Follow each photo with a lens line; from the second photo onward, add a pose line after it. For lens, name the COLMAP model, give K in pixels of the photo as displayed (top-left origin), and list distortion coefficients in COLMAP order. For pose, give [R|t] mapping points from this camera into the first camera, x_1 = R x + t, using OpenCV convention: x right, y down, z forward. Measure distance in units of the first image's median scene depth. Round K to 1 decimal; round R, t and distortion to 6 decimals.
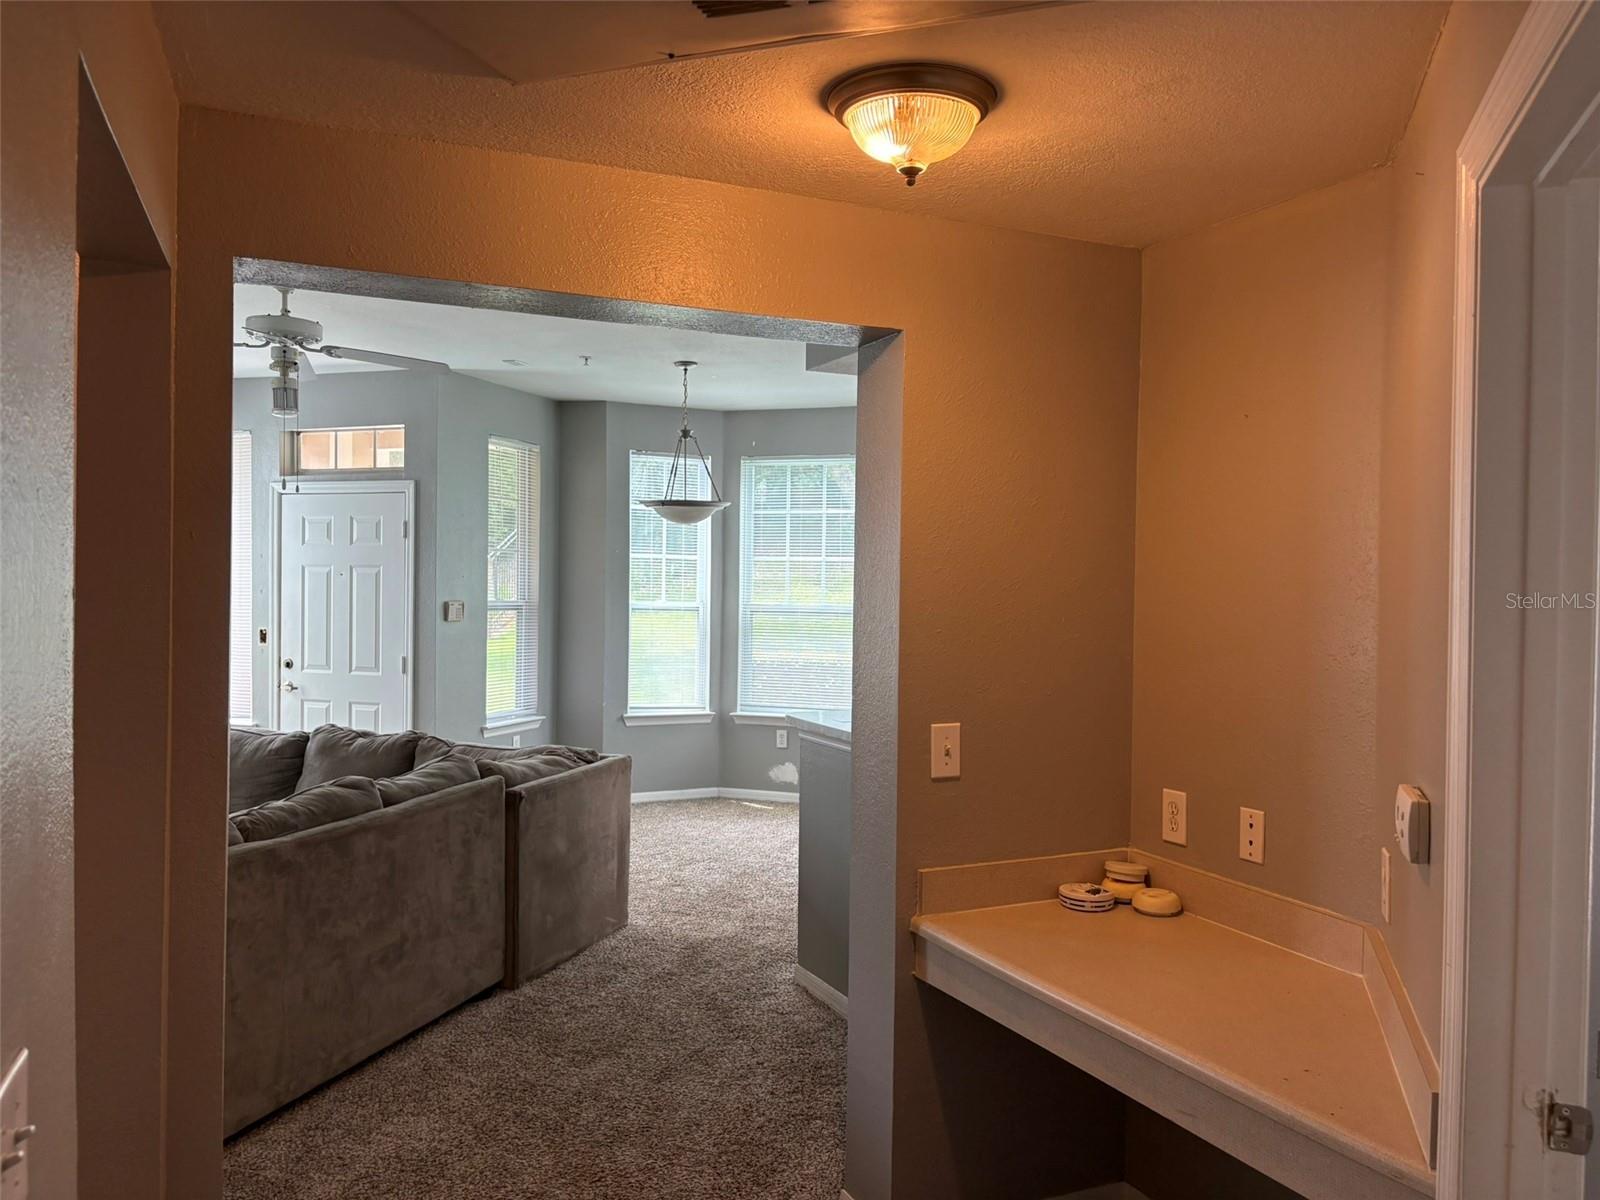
lens RADIAL K [[1207.7, 0, 798.4], [0, 1207.7, 597.9], [0, 0, 1]] dist [0.041024, -0.049734]
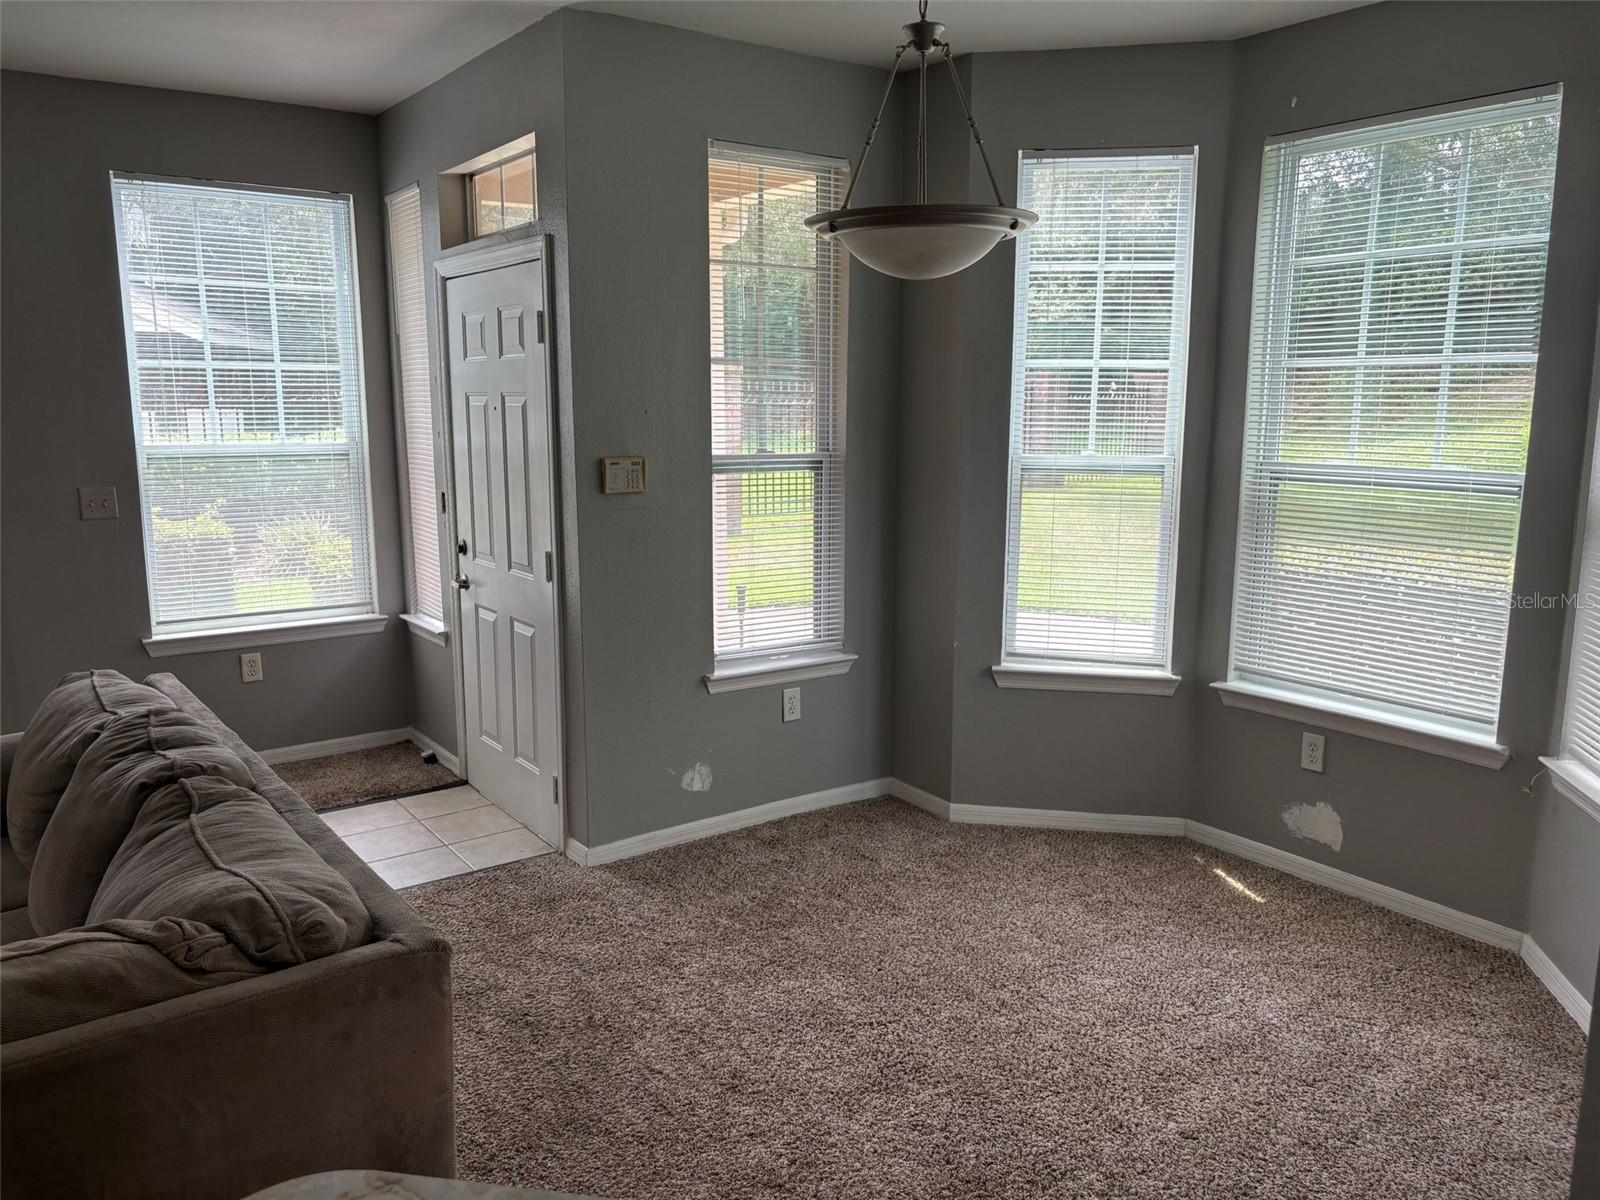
lens RADIAL K [[1207.7, 0, 798.0], [0, 1207.7, 600.4], [0, 0, 1]] dist [0.041024, -0.049734]
pose [[0.809644, 0.086052, -0.580579, 0.093433], [0.002996, 0.988575, 0.150702, -0.013405], [0.586914, -0.123754, 0.800136, 0.512624]]
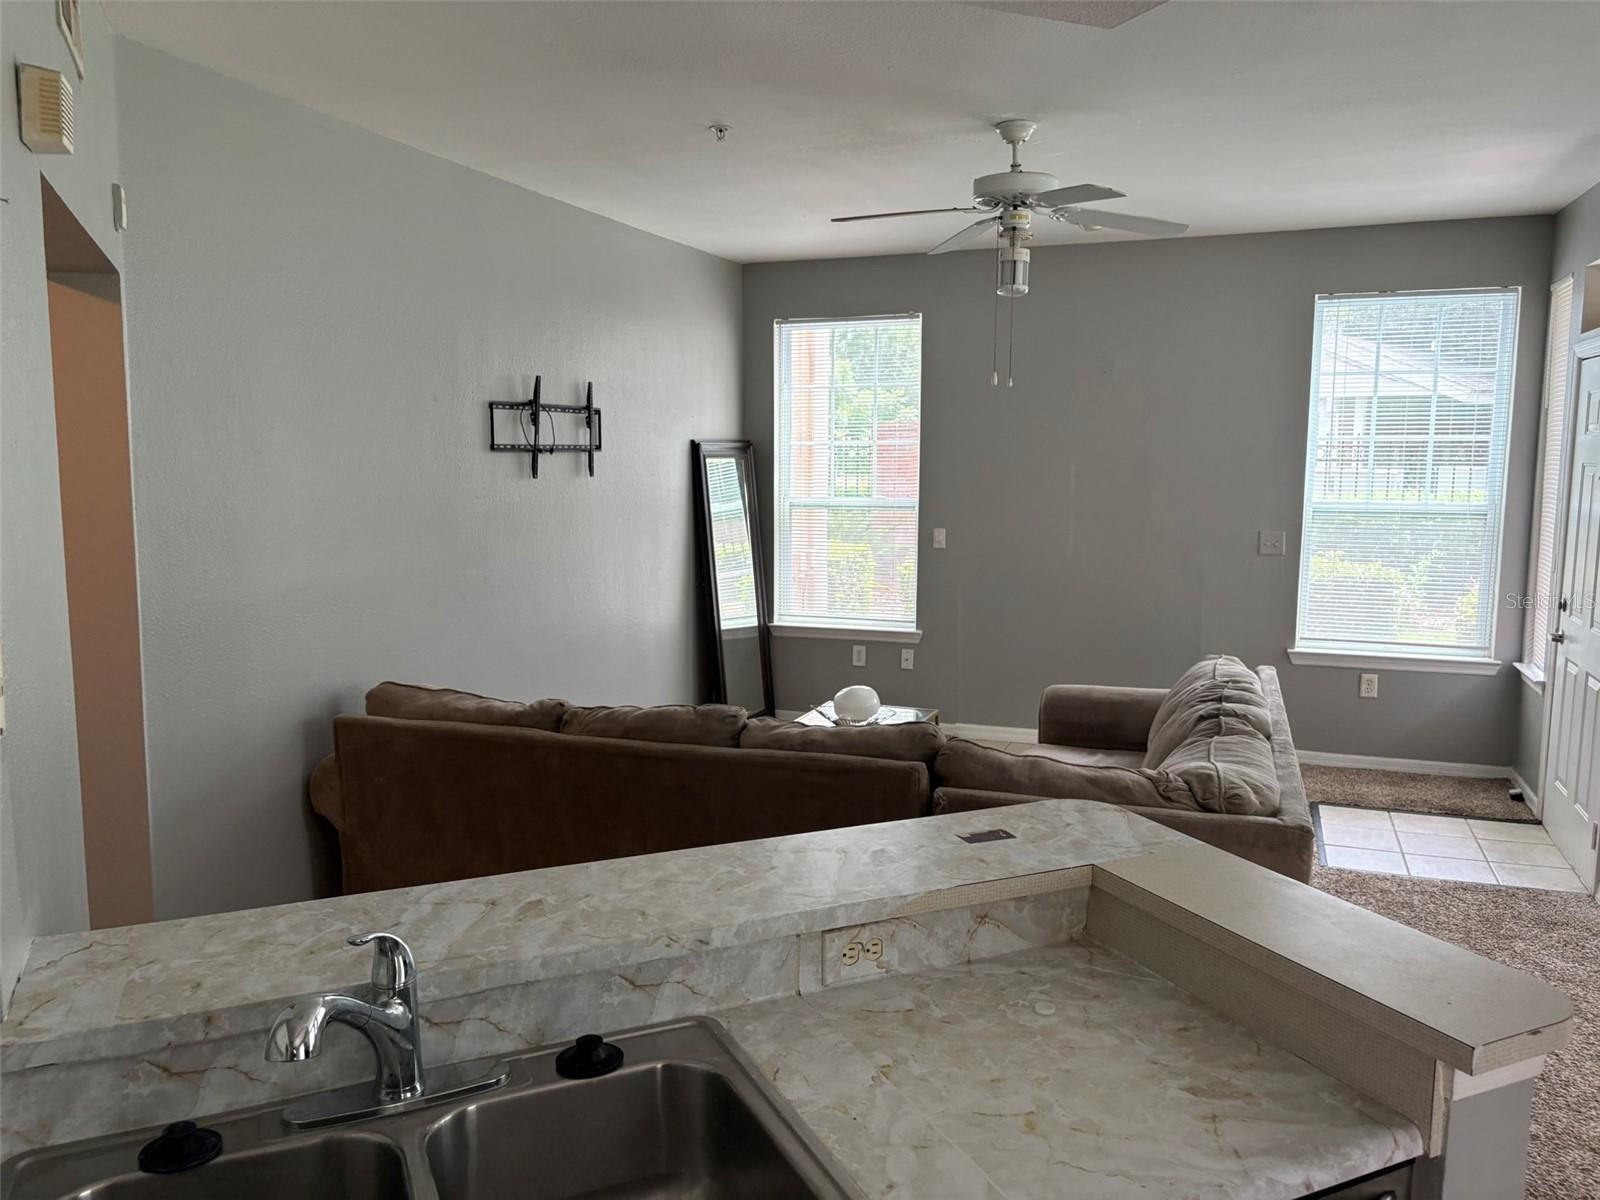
lens RADIAL K [[1207.7, 0, 801.4], [0, 1207.7, 602.1], [0, 0, 1]] dist [0.041024, -0.049734]
pose [[-0.026744, 0.114390, -0.993076, 0.259430], [-0.010971, 0.993338, 0.114716, -0.020681], [0.999582, 0.013963, -0.025311, 0.507698]]
